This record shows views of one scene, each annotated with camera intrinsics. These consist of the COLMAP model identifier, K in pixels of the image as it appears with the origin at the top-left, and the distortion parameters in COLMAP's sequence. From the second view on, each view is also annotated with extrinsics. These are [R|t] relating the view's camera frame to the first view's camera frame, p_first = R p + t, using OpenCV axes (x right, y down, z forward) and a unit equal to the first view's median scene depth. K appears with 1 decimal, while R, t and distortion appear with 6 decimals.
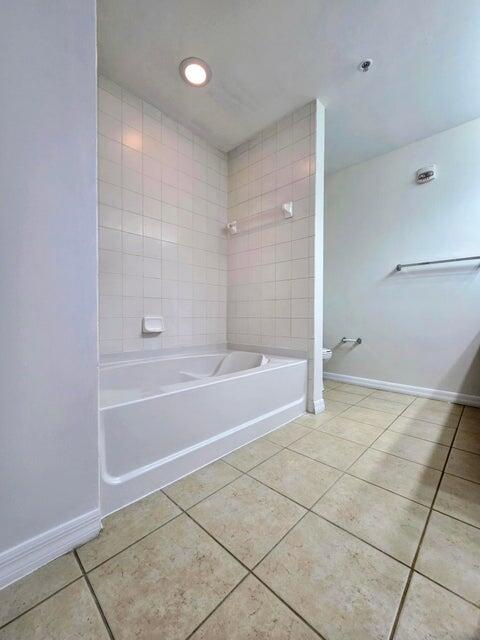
lens RADIAL K [[263.3, 0, 240.0], [0, 263.3, 320.0], [0, 0, 1]] dist [-0.000405, -0.000032]
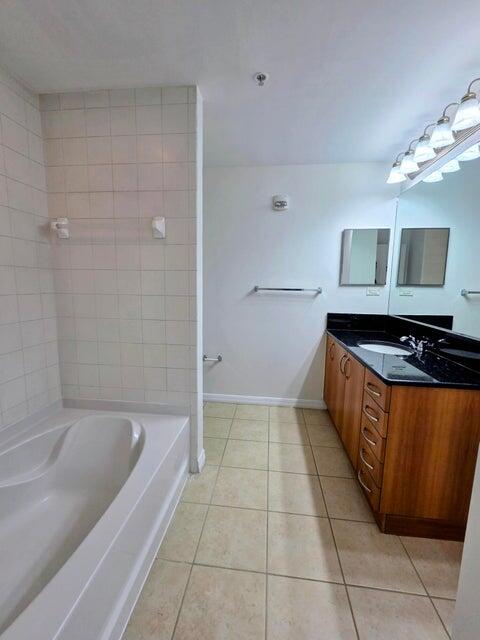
lens RADIAL K [[267.2, 0, 240.0], [0, 267.2, 320.0], [0, 0, 1]] dist [-0.011145, -0.000025]
pose [[0.794741, -0.073522, 0.602479, -0.096919], [-0.006001, 0.991636, 0.128929, -0.239416], [-0.606919, -0.106081, 0.787652, 0.227490]]
